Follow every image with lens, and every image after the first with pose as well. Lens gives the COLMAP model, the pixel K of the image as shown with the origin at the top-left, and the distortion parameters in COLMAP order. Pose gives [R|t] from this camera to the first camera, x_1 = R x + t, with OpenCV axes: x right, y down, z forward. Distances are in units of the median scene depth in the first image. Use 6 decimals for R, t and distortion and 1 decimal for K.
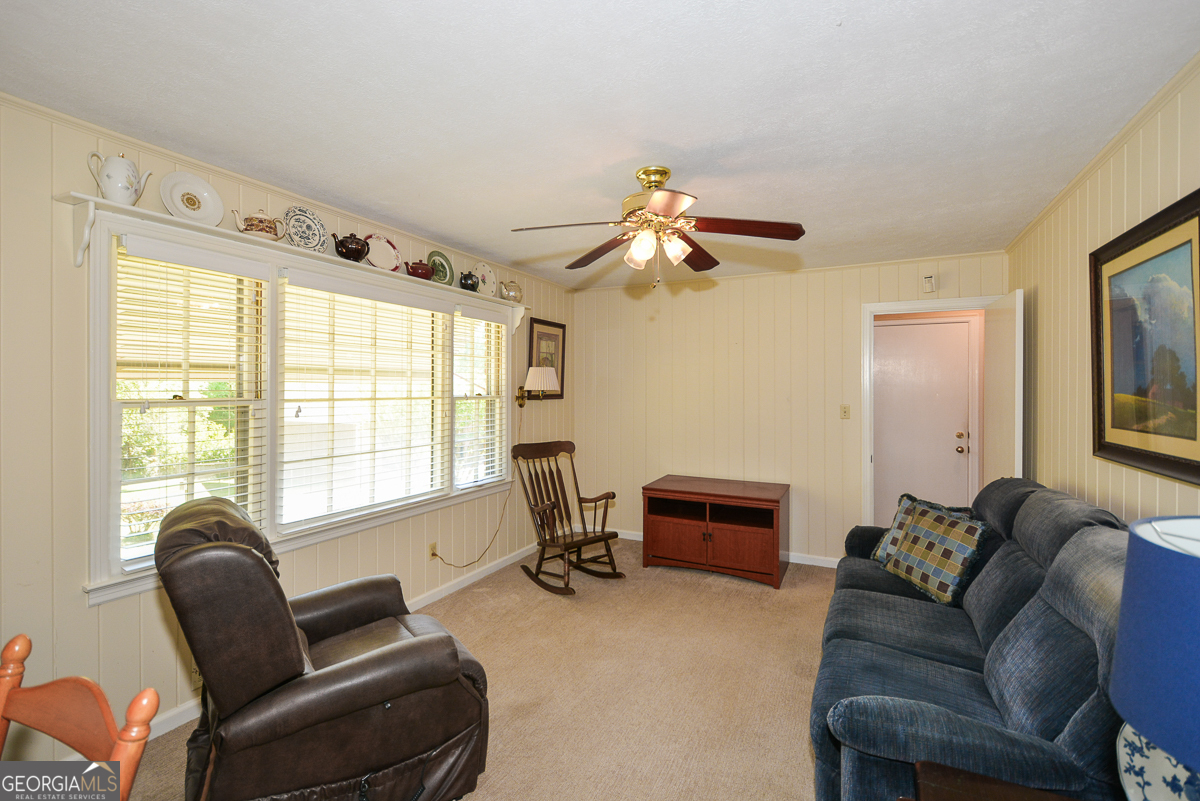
lens RADIAL K [[533.1, 0, 598.8], [0, 533.1, 392.4], [0, 0, 1]] dist [0.001487, -0.000037]
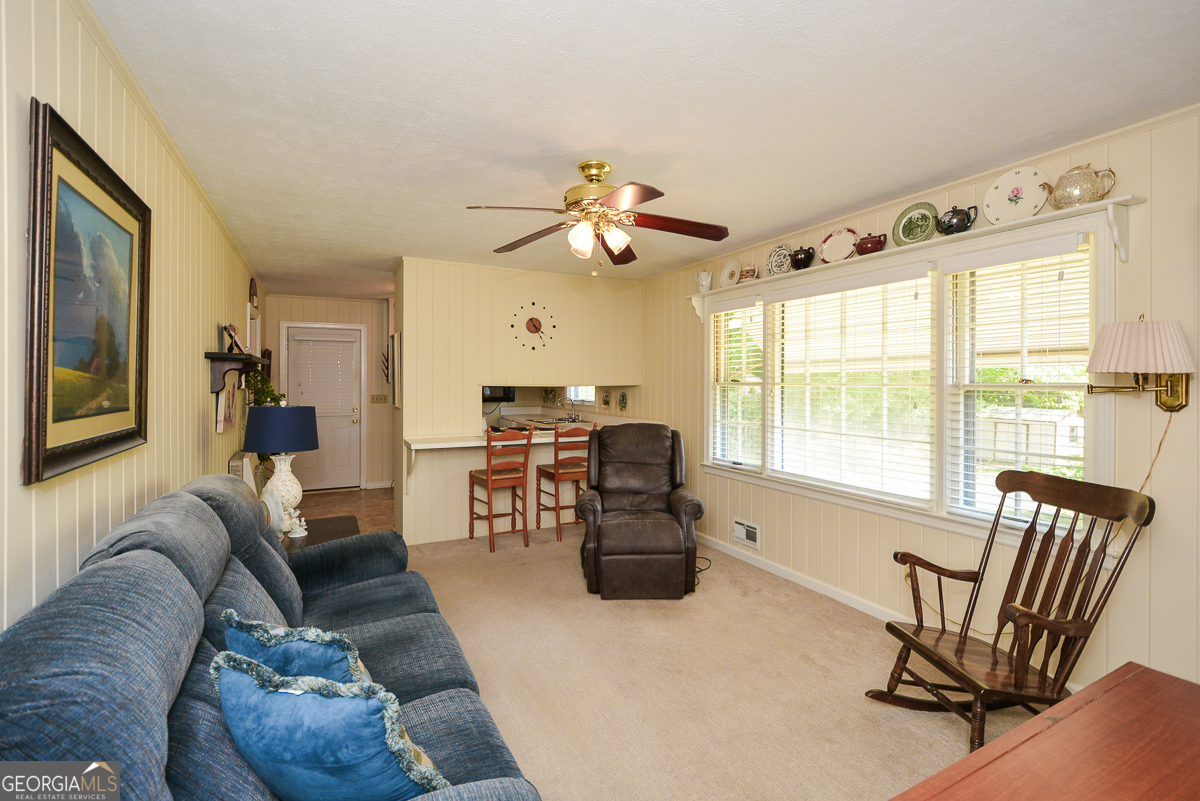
lens RADIAL K [[533.1, 0, 598.1], [0, 533.1, 388.4], [0, 0, 1]] dist [0.001487, -0.000037]
pose [[-0.586072, 0.004838, -0.810244, 0.775177], [-0.006767, 0.999918, 0.010866, 0.011611], [0.810231, 0.011851, -0.585992, 1.328439]]
